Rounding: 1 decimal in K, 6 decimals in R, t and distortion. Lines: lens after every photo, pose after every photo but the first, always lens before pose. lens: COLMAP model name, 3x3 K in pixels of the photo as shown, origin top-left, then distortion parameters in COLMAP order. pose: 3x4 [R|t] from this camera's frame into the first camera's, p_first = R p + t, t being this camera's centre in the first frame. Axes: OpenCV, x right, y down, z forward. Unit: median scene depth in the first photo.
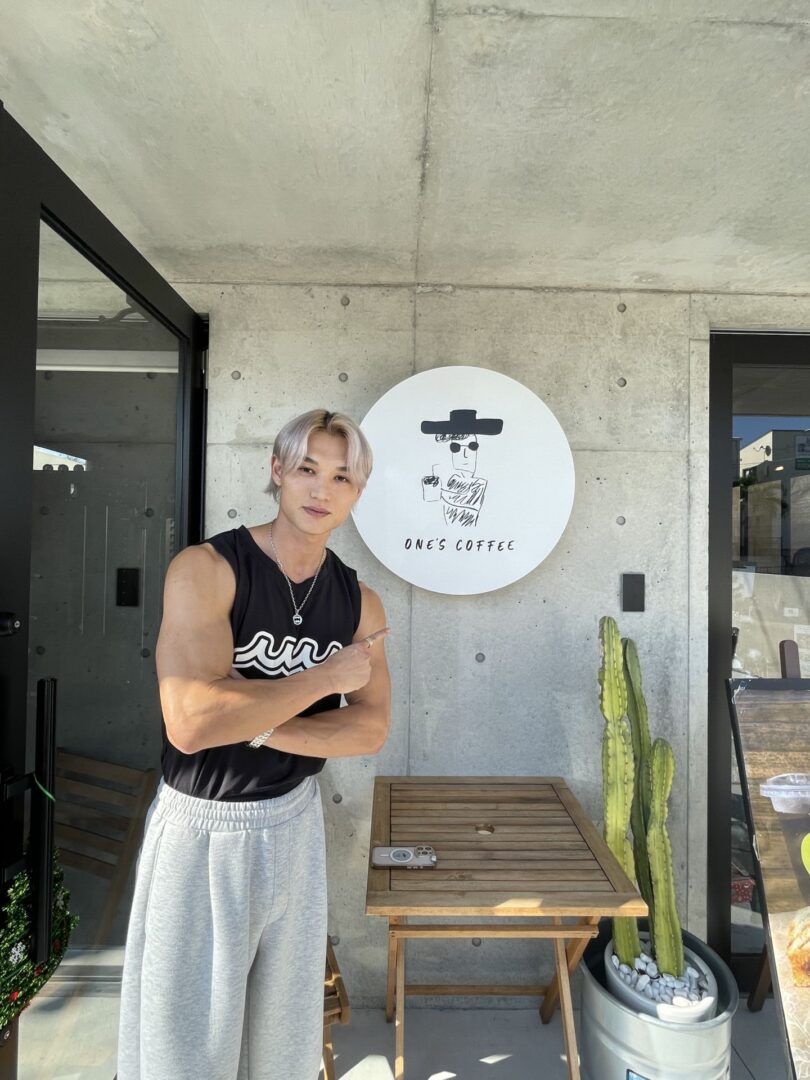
lens RADIAL K [[544.1, 0, 406.1], [0, 544.1, 538.8], [0, 0, 1]] dist [-0.006392, -0.000043]
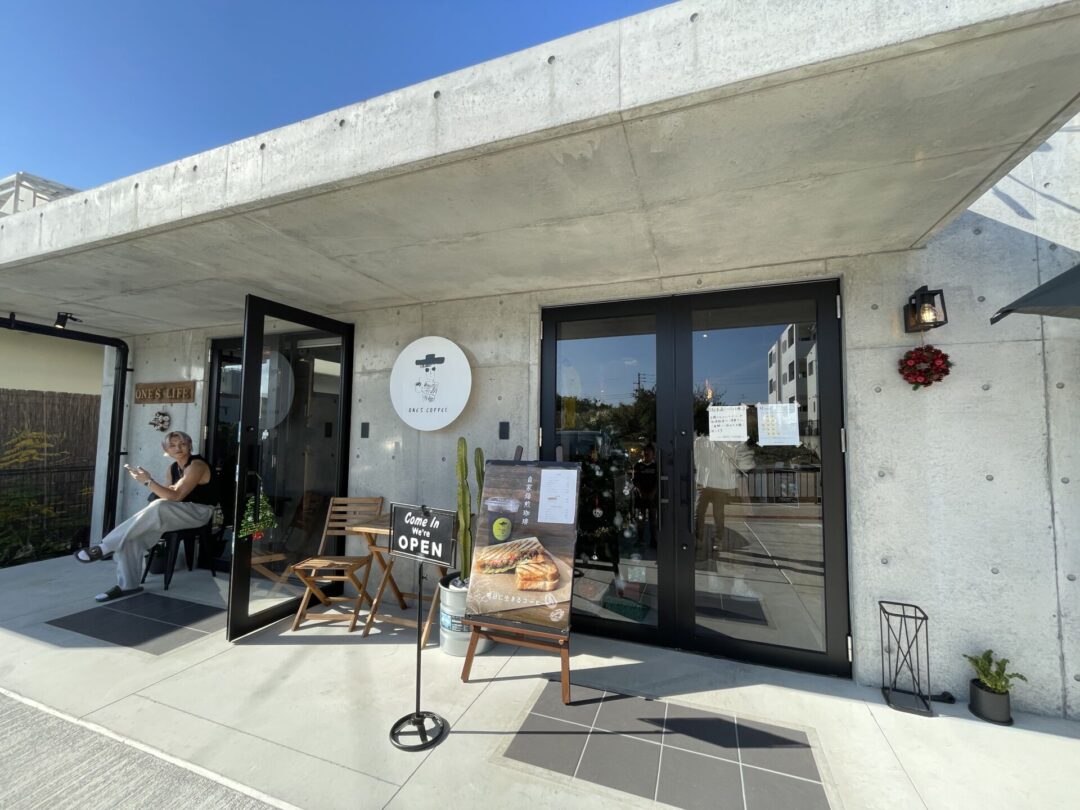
lens RADIAL K [[434.7, 0, 543.6], [0, 434.7, 404.5], [0, 0, 1]] dist [0.001814, 0.000229]
pose [[0.935160, -0.029531, -0.352994, 1.187275], [0.009557, 0.998260, -0.058194, 0.097704], [0.354098, 0.051047, 0.933814, -0.582945]]
